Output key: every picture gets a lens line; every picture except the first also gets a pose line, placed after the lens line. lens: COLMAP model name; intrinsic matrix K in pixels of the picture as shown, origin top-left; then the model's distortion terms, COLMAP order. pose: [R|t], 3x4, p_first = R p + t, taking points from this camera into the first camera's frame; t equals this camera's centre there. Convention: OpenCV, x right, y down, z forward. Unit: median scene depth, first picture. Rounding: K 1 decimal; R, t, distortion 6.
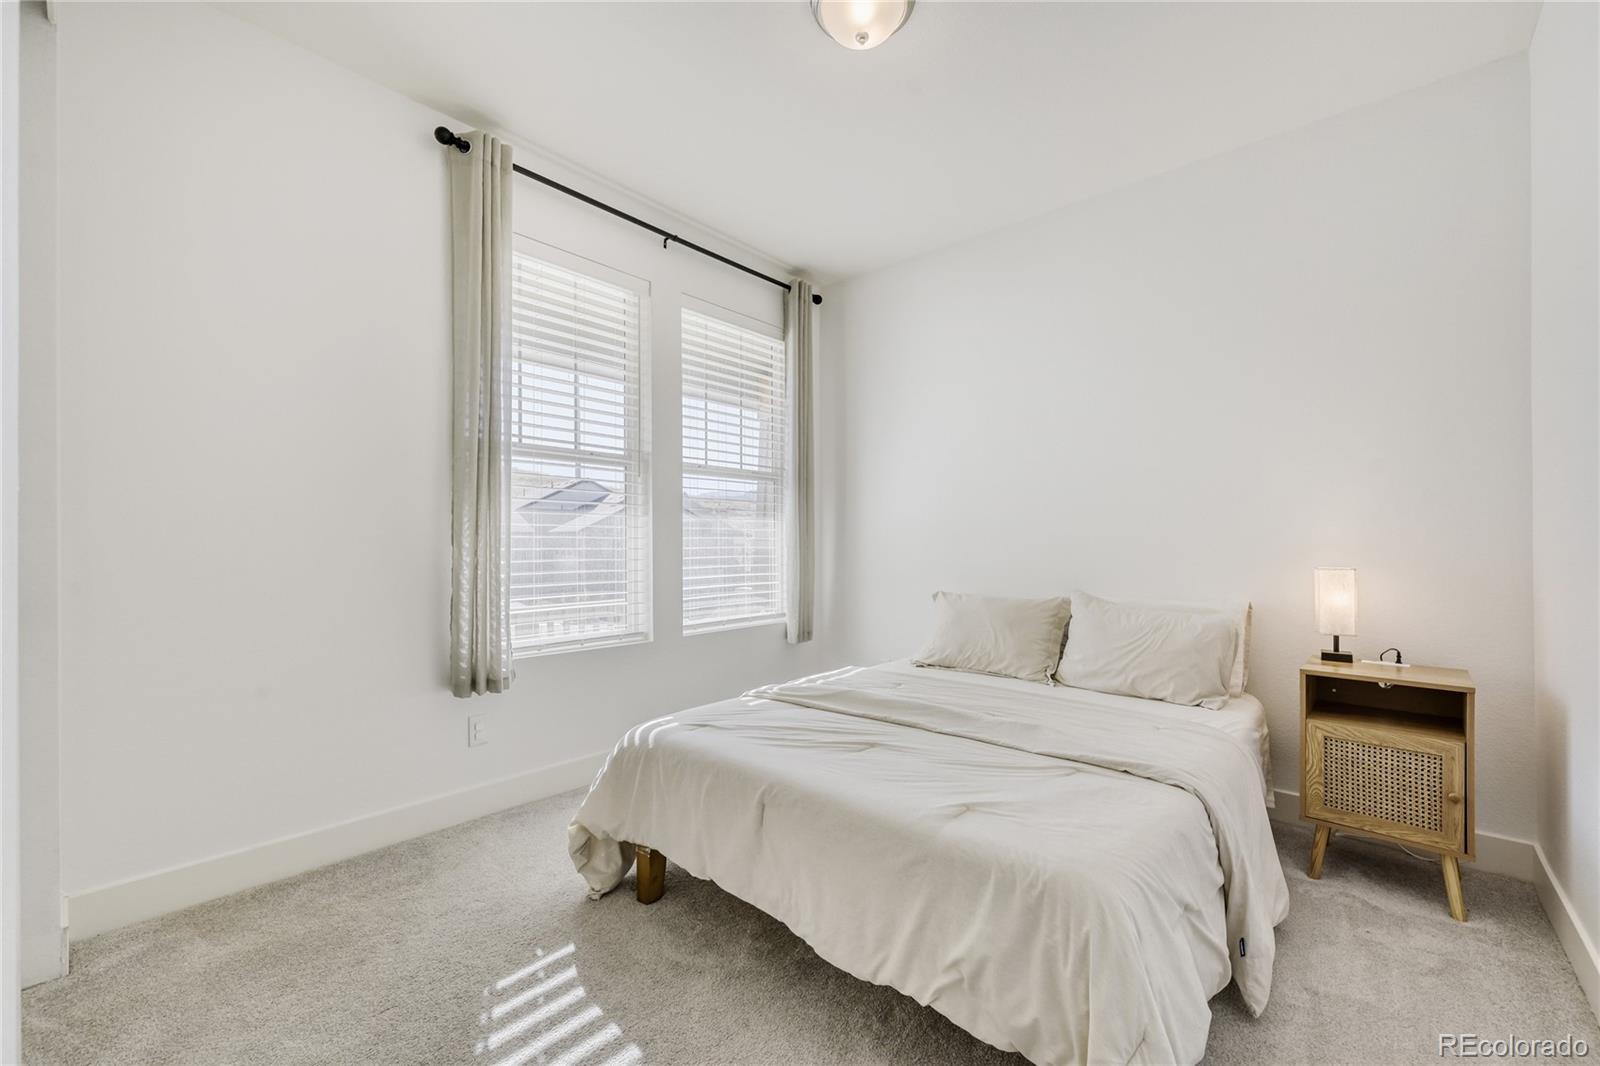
lens RADIAL K [[630.8, 0, 800.9], [0, 630.8, 532.9], [0, 0, 1]] dist [-0.000991, -0.000064]
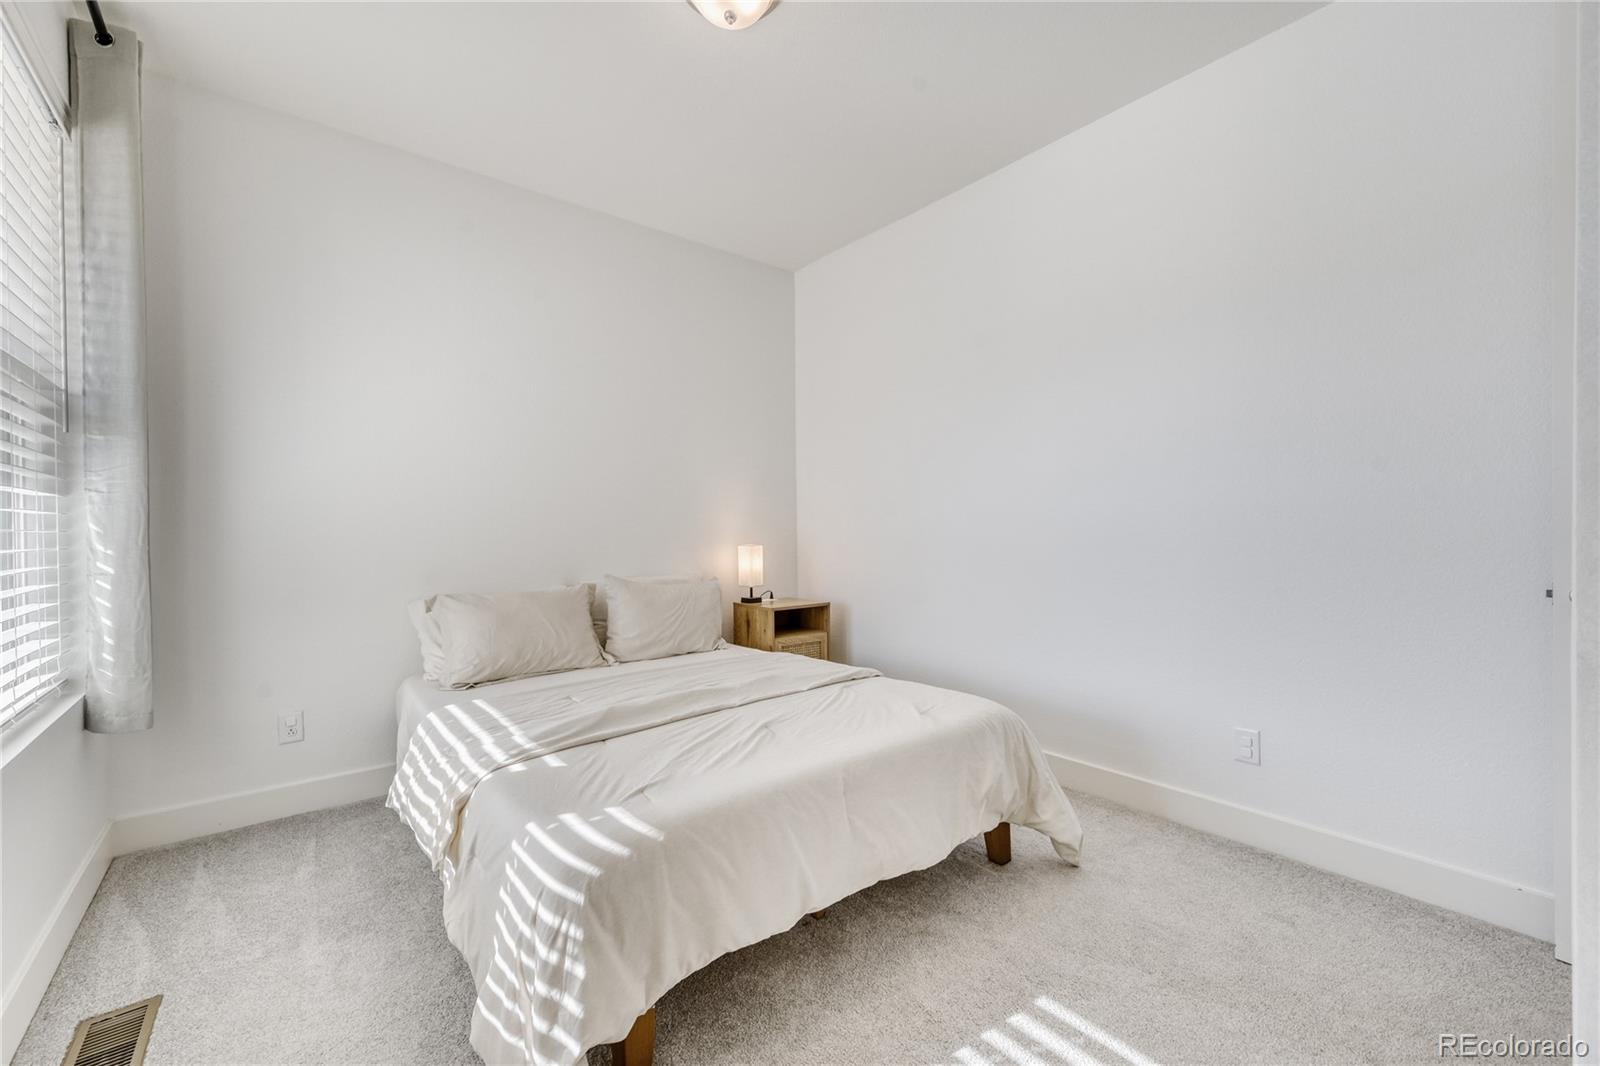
lens RADIAL K [[630.8, 0, 797.6], [0, 630.8, 532.6], [0, 0, 1]] dist [-0.000991, -0.000064]
pose [[0.184975, -0.011929, 0.982671, -0.684198], [-0.000632, 0.999925, 0.012257, 0.006511], [-0.982743, -0.002888, 0.184953, 0.590175]]
